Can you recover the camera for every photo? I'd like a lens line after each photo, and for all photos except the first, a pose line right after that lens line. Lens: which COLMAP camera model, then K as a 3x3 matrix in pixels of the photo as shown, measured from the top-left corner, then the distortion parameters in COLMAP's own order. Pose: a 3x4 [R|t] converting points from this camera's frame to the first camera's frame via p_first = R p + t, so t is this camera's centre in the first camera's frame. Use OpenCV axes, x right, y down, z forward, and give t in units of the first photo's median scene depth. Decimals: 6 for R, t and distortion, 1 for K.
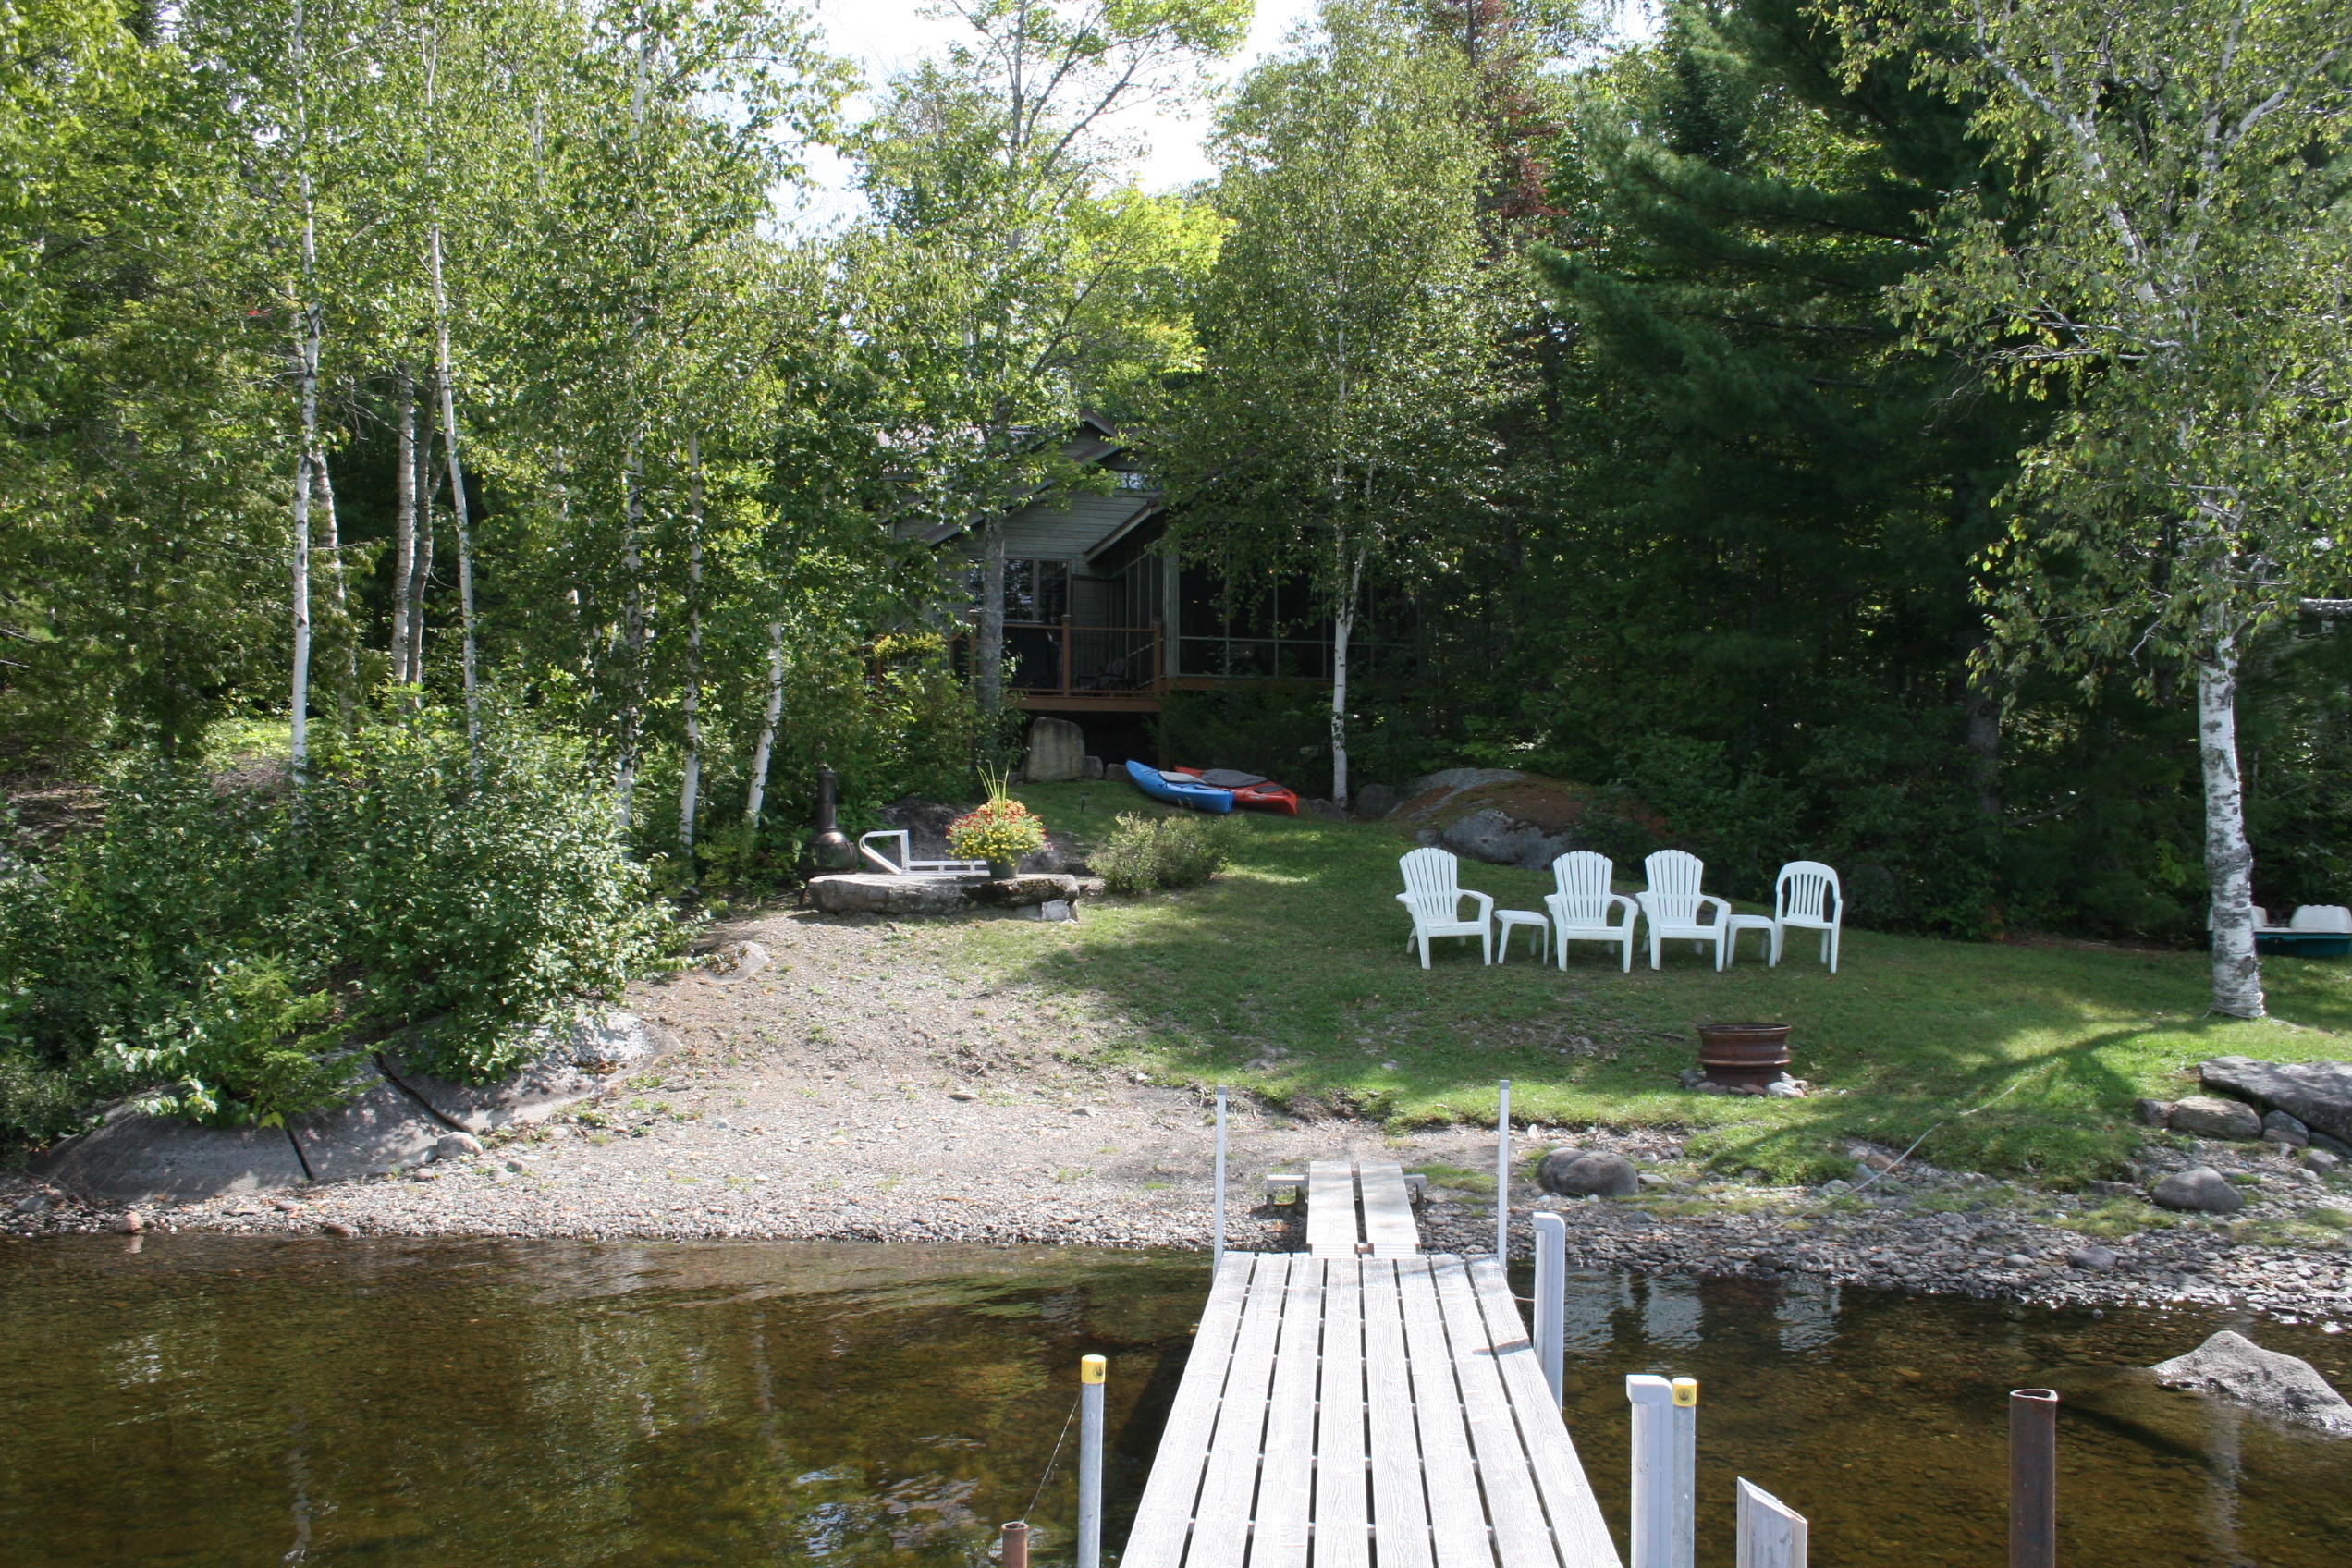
lens RADIAL K [[1941.9, 0, 1176.0], [0, 1941.9, 784.0], [0, 0, 1]] dist [-0.145716, 0.000060]
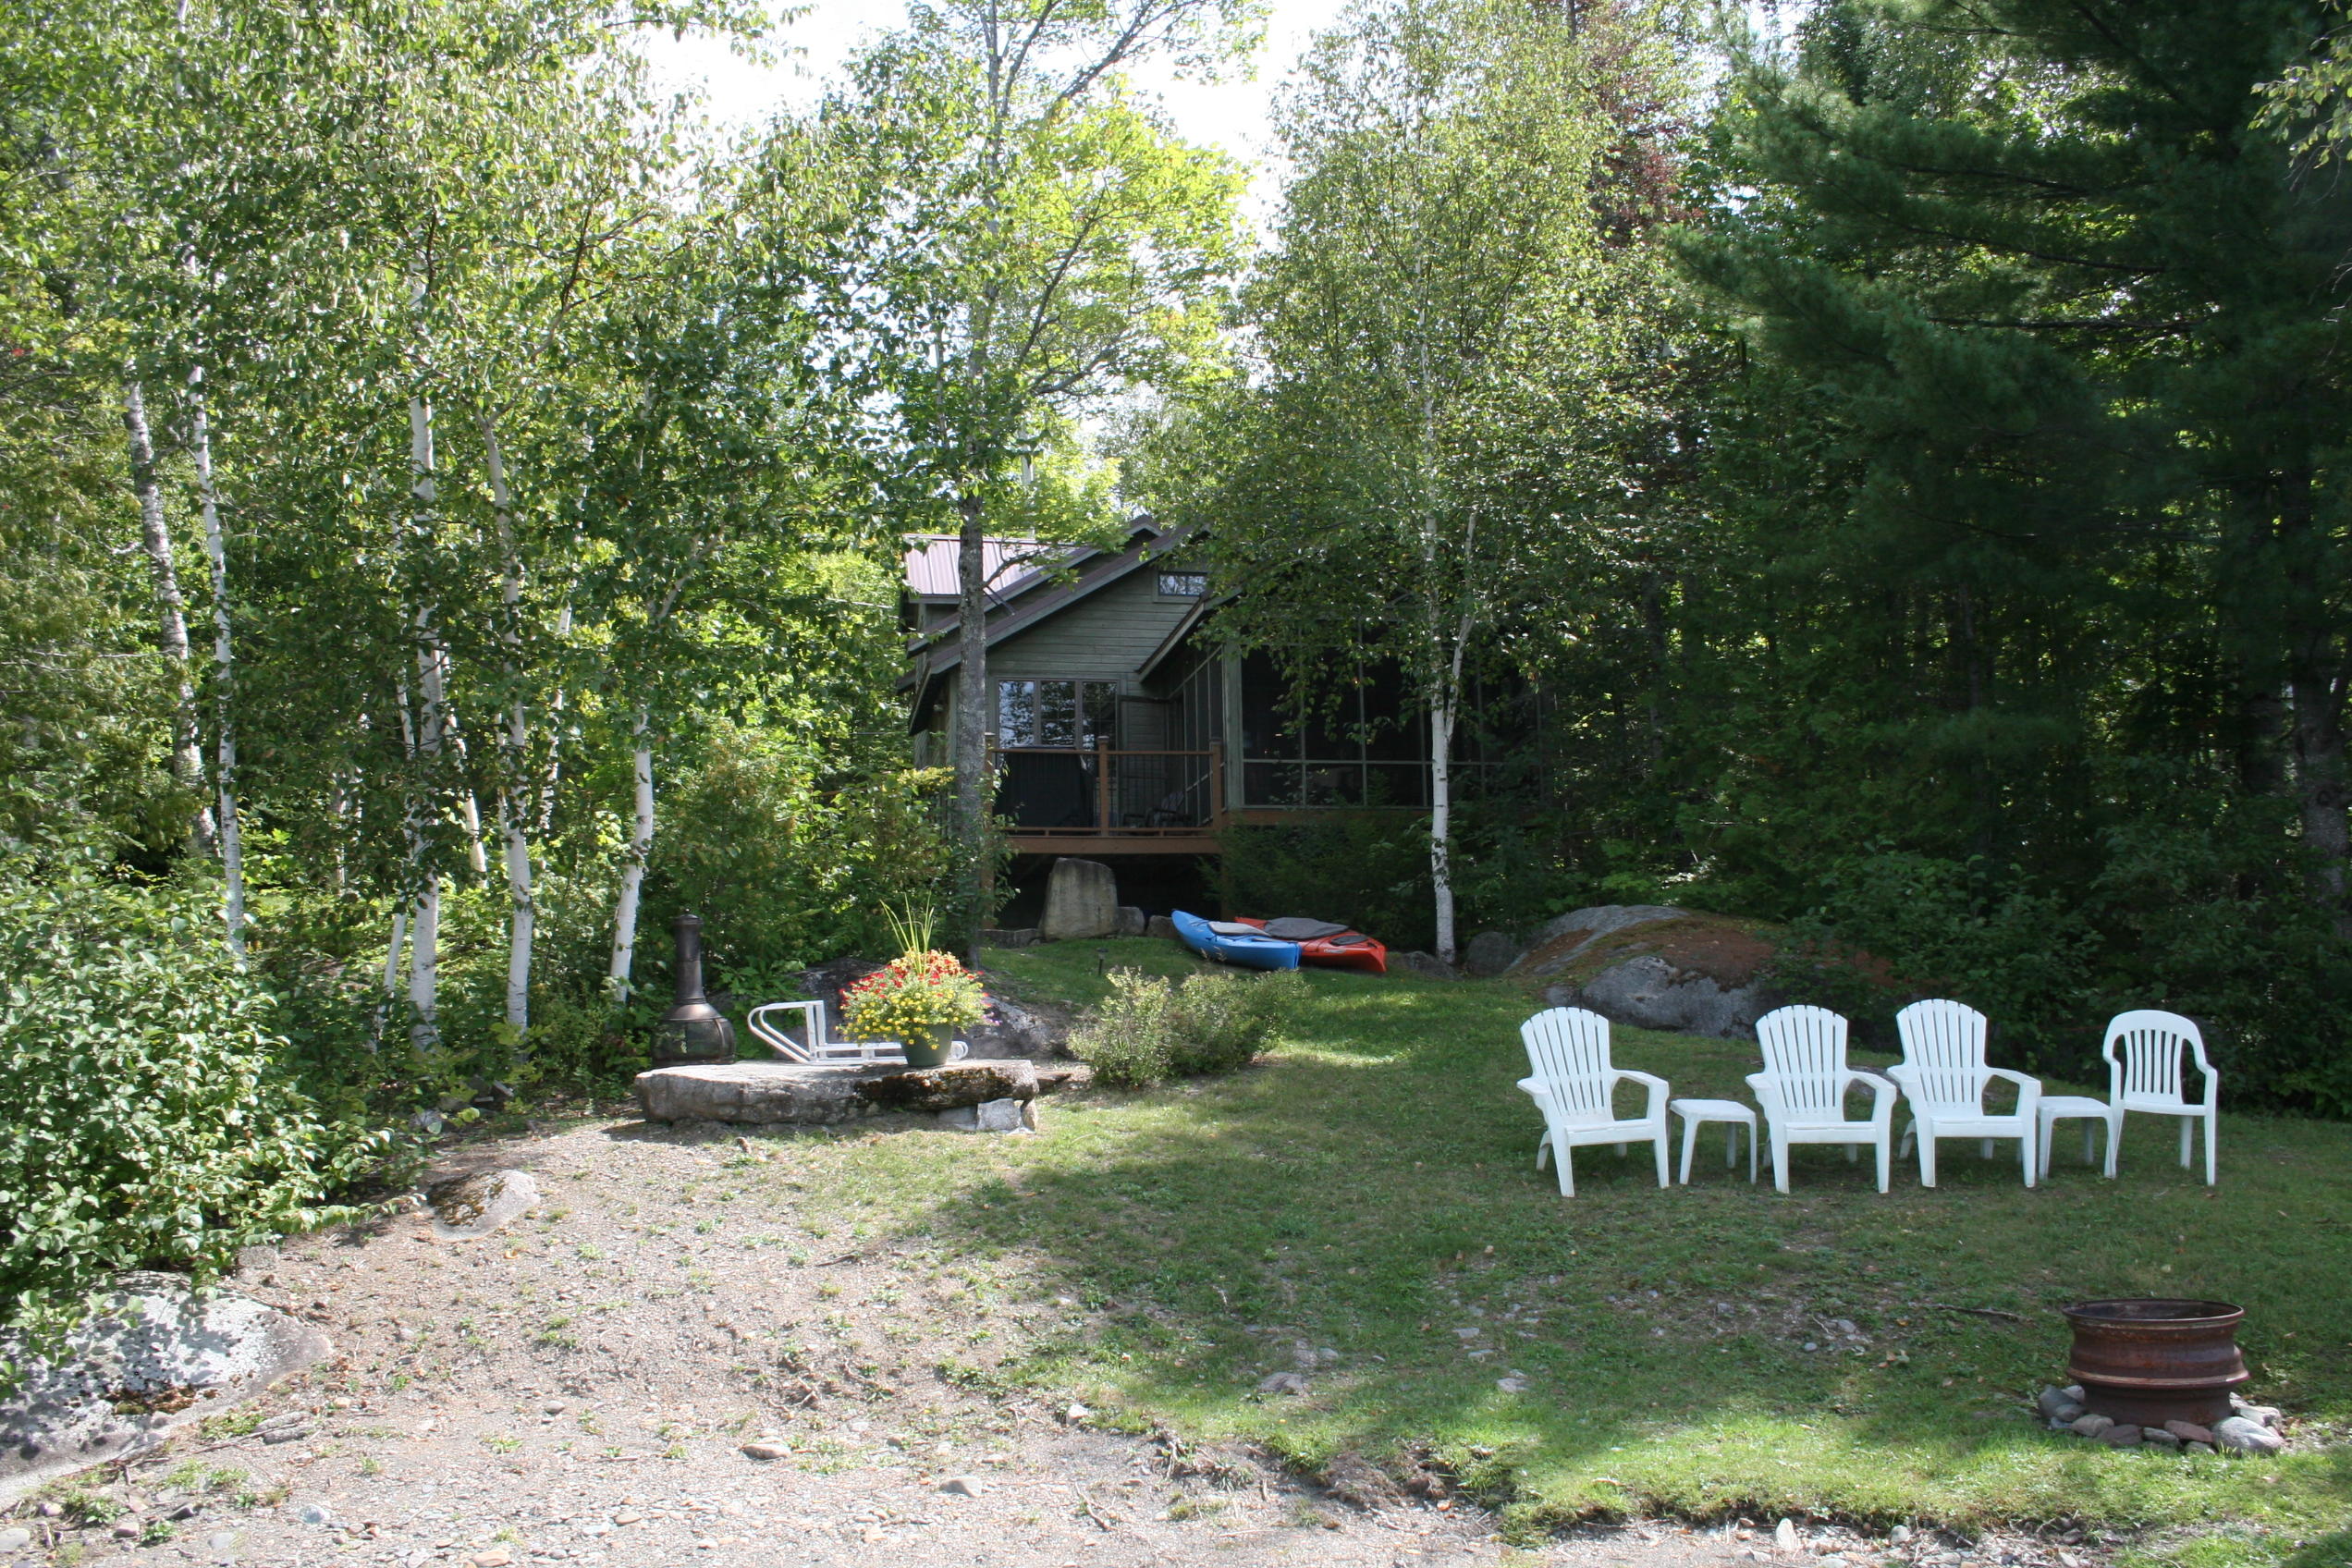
lens RADIAL K [[1996.1, 0, 1176.0], [0, 1996.1, 784.0], [0, 0, 1]] dist [-0.163492, 0.142484]
pose [[0.997929, -0.028637, -0.057601, 0.040687], [0.023429, 0.995743, -0.089143, 0.014702], [0.059909, 0.087609, 0.994352, 0.325792]]
